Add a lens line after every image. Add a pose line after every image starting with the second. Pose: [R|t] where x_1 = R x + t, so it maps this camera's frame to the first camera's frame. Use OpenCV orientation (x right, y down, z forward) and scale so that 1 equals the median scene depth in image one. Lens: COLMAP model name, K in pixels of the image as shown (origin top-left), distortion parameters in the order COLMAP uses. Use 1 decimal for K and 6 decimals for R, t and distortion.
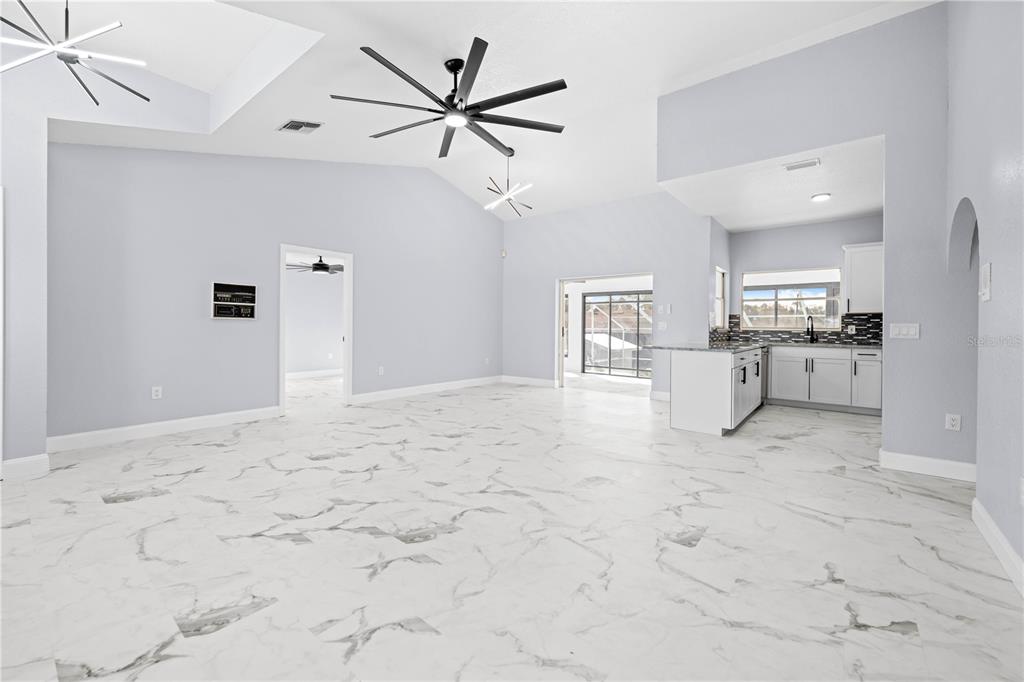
lens RADIAL K [[413.8, 0, 506.6], [0, 413.8, 334.7], [0, 0, 1]] dist [0.000144, 0.000074]
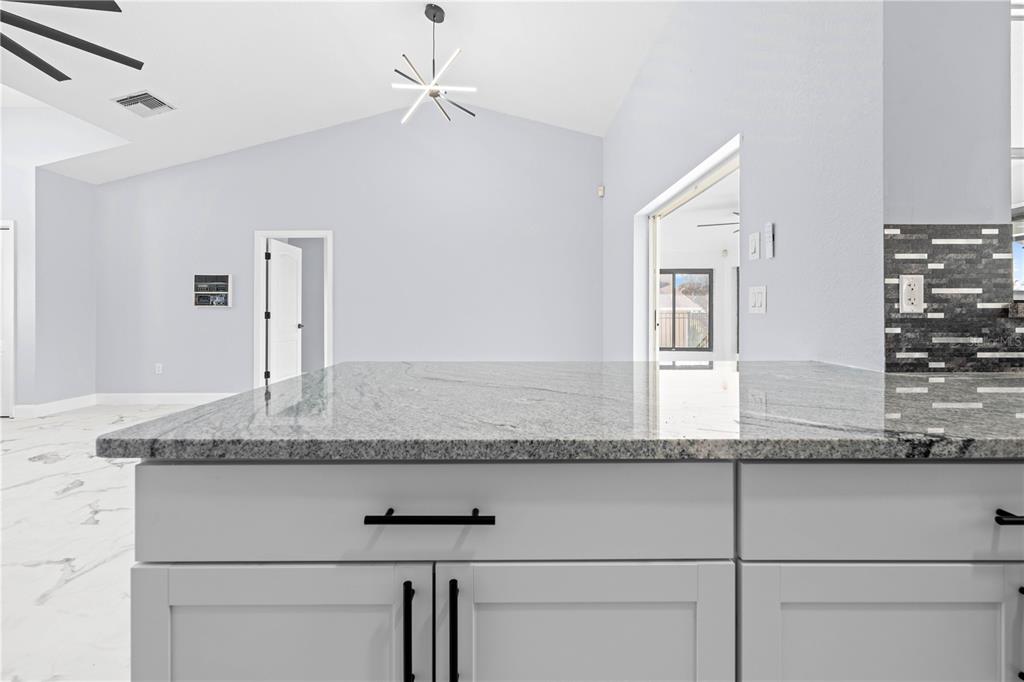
lens RADIAL K [[419.0, 0, 512.5], [0, 419.0, 315.5], [0, 0, 1]] dist [-0.000482, -0.000237]
pose [[0.631938, -0.007932, -0.774978, 0.872486], [-0.008619, 0.999814, -0.017262, -0.004142], [0.774971, 0.017588, 0.631752, 1.170123]]
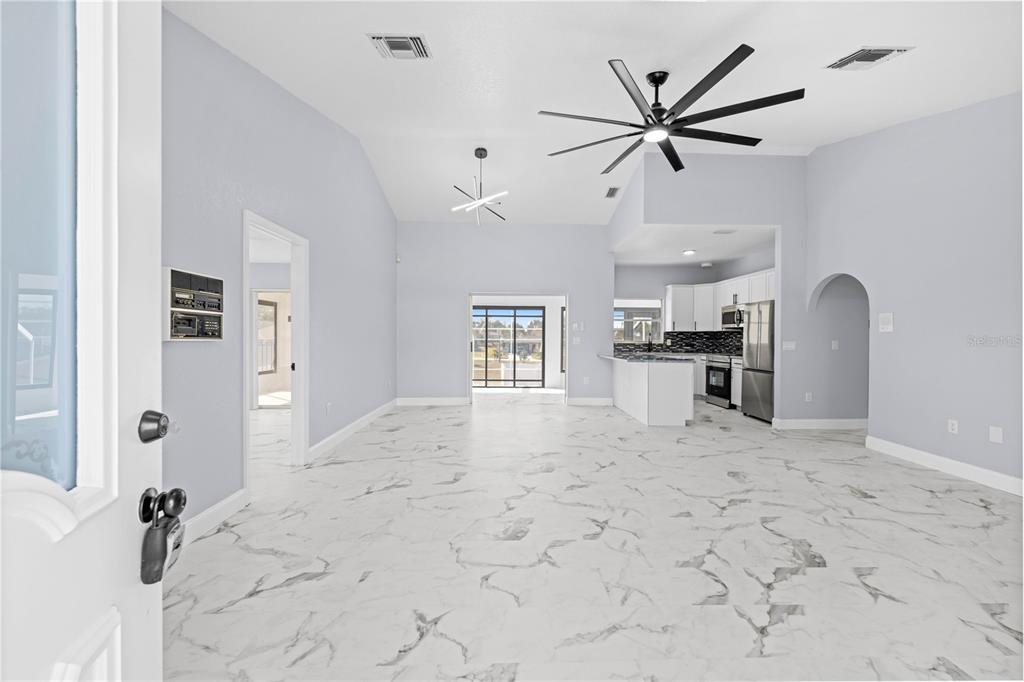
lens RADIAL K [[409.7, 0, 516.1], [0, 409.7, 338.2], [0, 0, 1]] dist [0.003621, 0.000130]
pose [[0.750849, -0.006120, 0.660445, -0.888103], [0.013944, 0.999881, -0.006587, -0.040707], [-0.660327, 0.014155, 0.750845, 0.436480]]
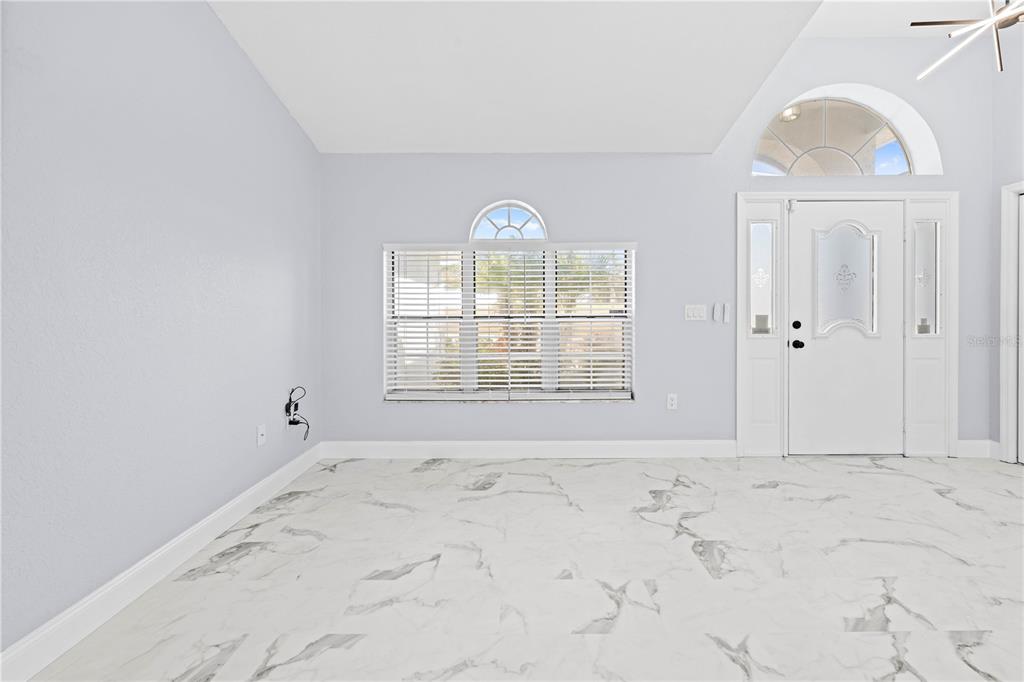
lens RADIAL K [[419.0, 0, 512.5], [0, 419.0, 315.5], [0, 0, 1]] dist [-0.000482, -0.000237]
pose [[-0.783083, -0.002906, -0.621911, 0.237517], [-0.017314, 0.999703, 0.017129, -0.014456], [0.621677, 0.024181, -0.782901, 0.702639]]
